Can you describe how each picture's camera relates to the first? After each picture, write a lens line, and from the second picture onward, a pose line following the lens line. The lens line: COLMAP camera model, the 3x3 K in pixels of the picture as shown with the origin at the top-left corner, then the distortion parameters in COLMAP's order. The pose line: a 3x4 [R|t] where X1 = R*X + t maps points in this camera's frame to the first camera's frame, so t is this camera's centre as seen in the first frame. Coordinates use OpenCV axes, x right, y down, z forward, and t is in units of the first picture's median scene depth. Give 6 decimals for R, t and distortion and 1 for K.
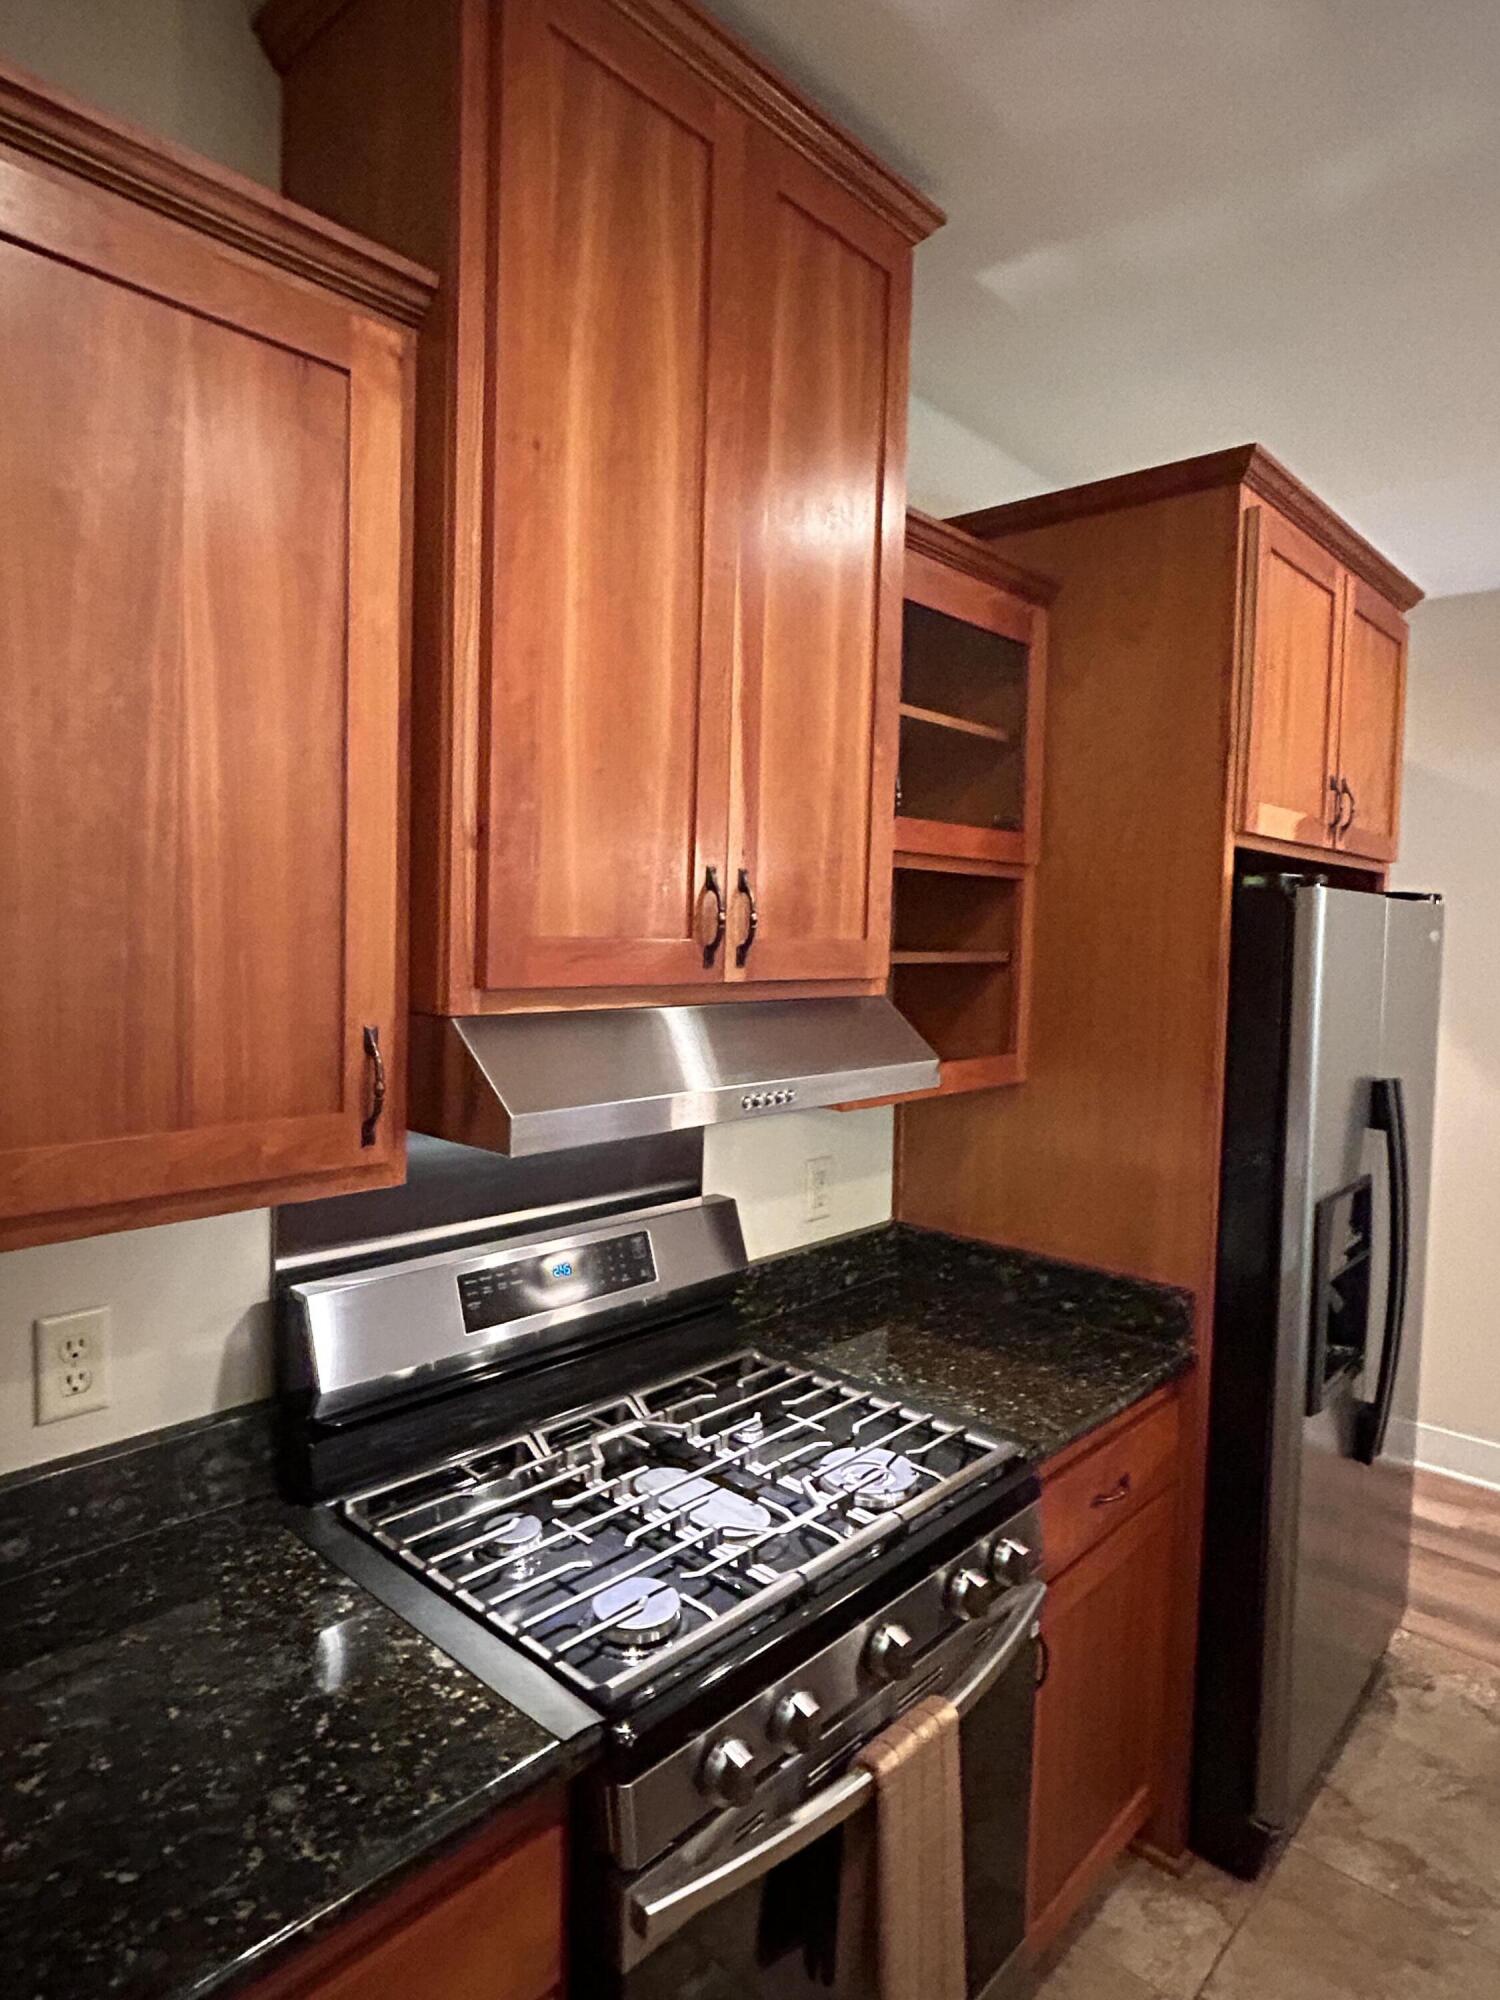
lens RADIAL K [[1167.4, 0, 747.5], [0, 1167.4, 994.3], [0, 0, 1]] dist [-0.016689, -0.000180]
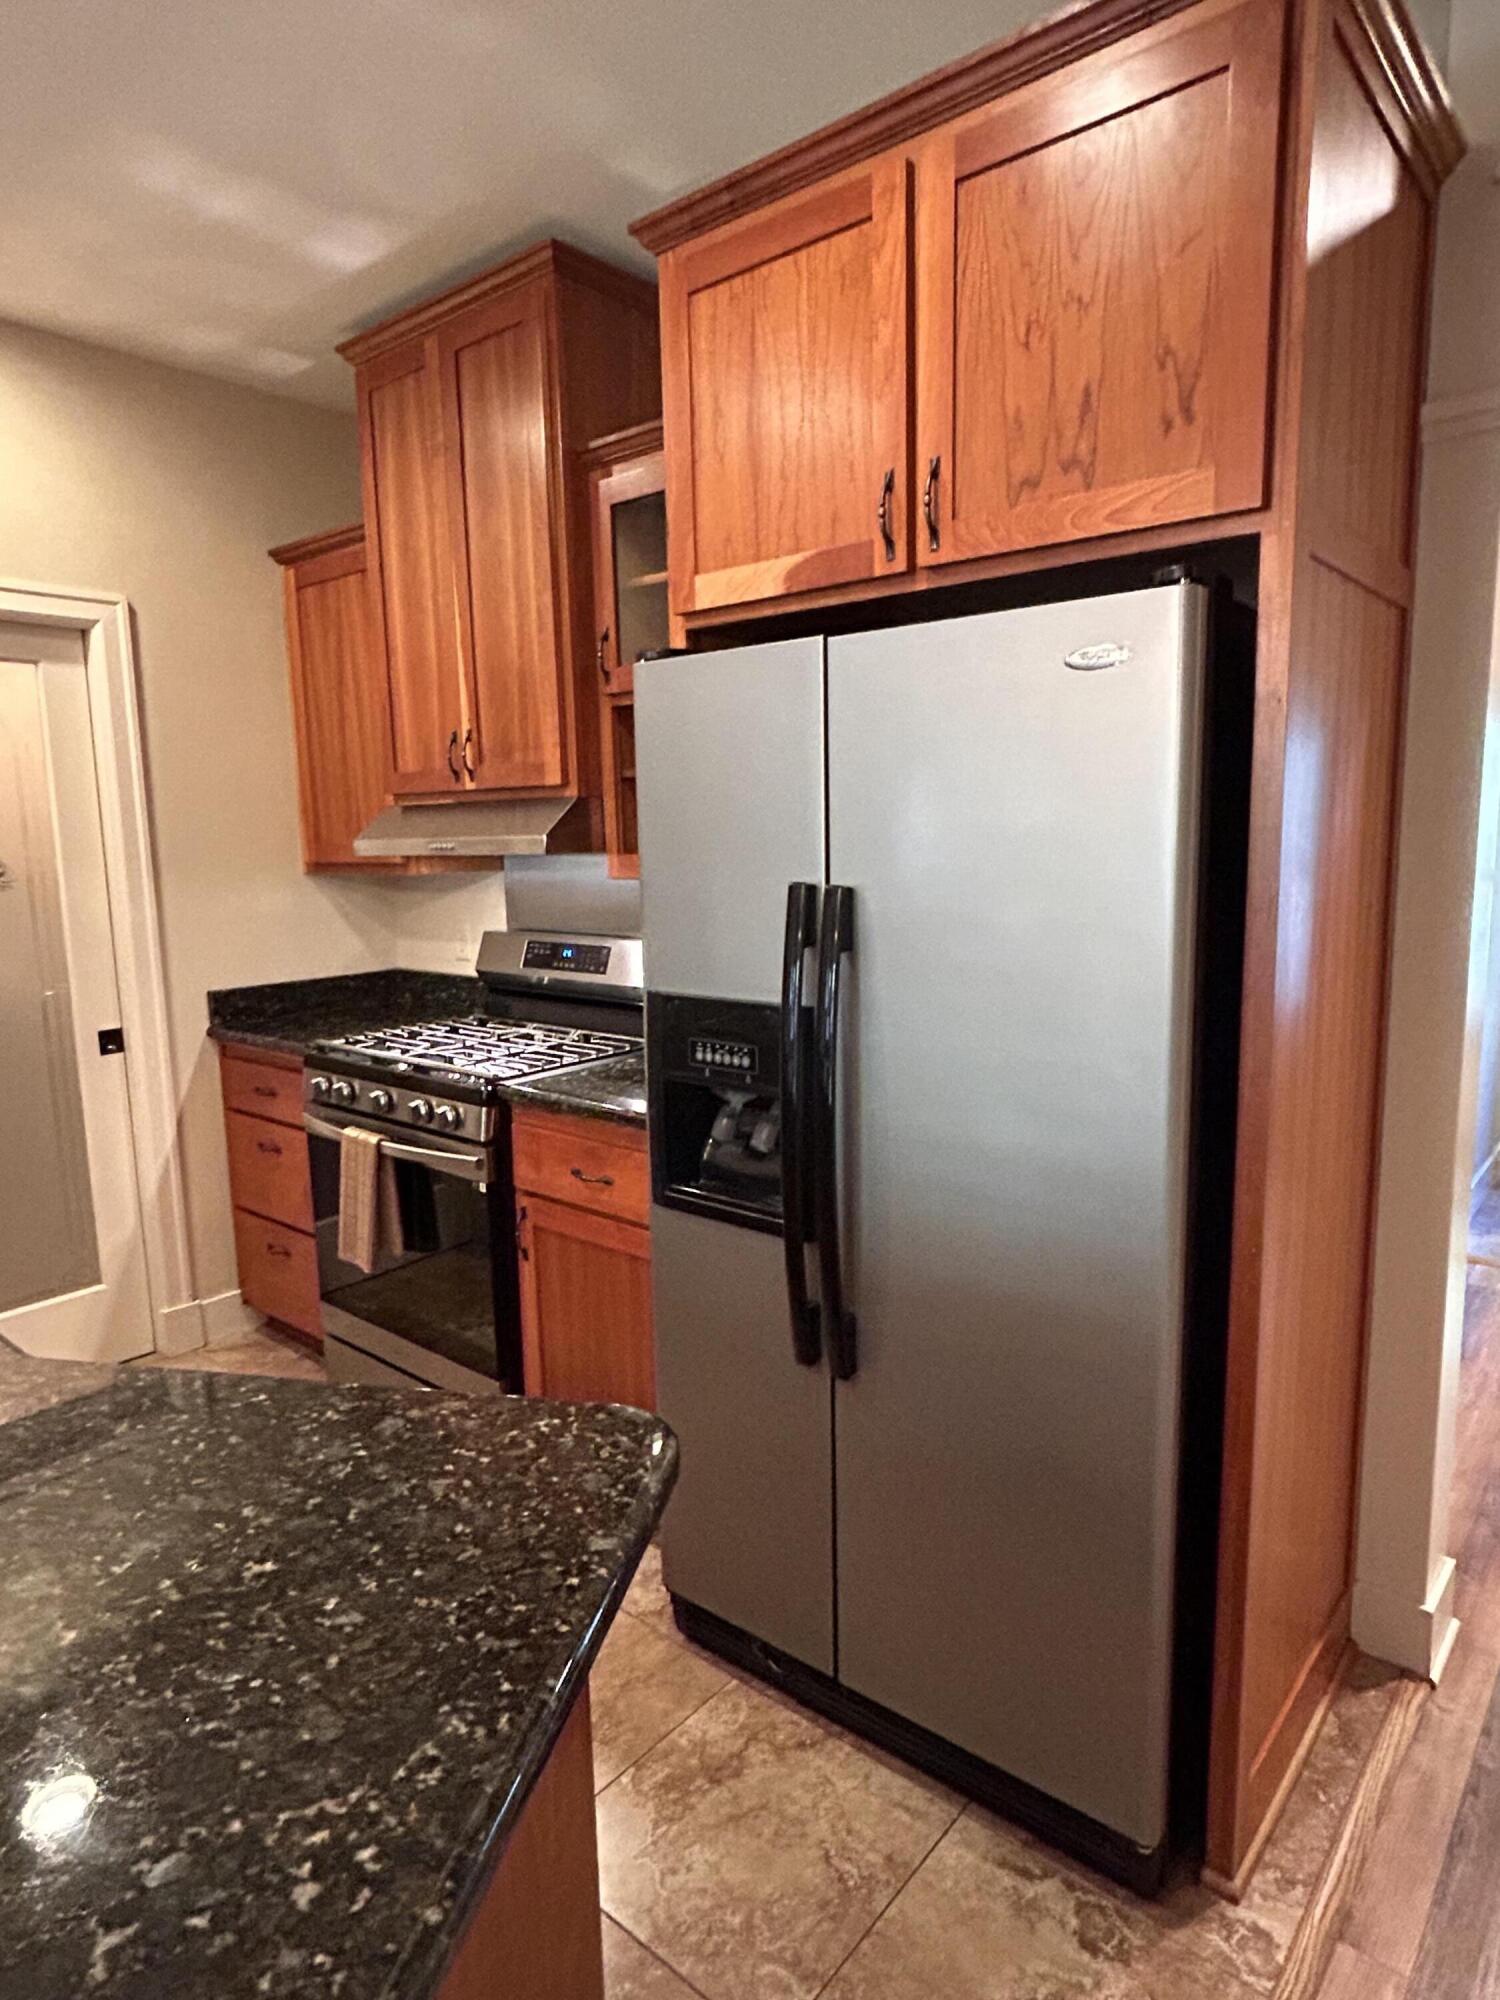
lens RADIAL K [[1167.4, 0, 747.5], [0, 1167.4, 994.3], [0, 0, 1]] dist [-0.016689, -0.000180]
pose [[0.034263, 0.122691, -0.991853, 1.990891], [-0.023585, 0.992259, 0.121927, 0.082227], [0.999134, 0.019216, 0.036892, 1.399534]]
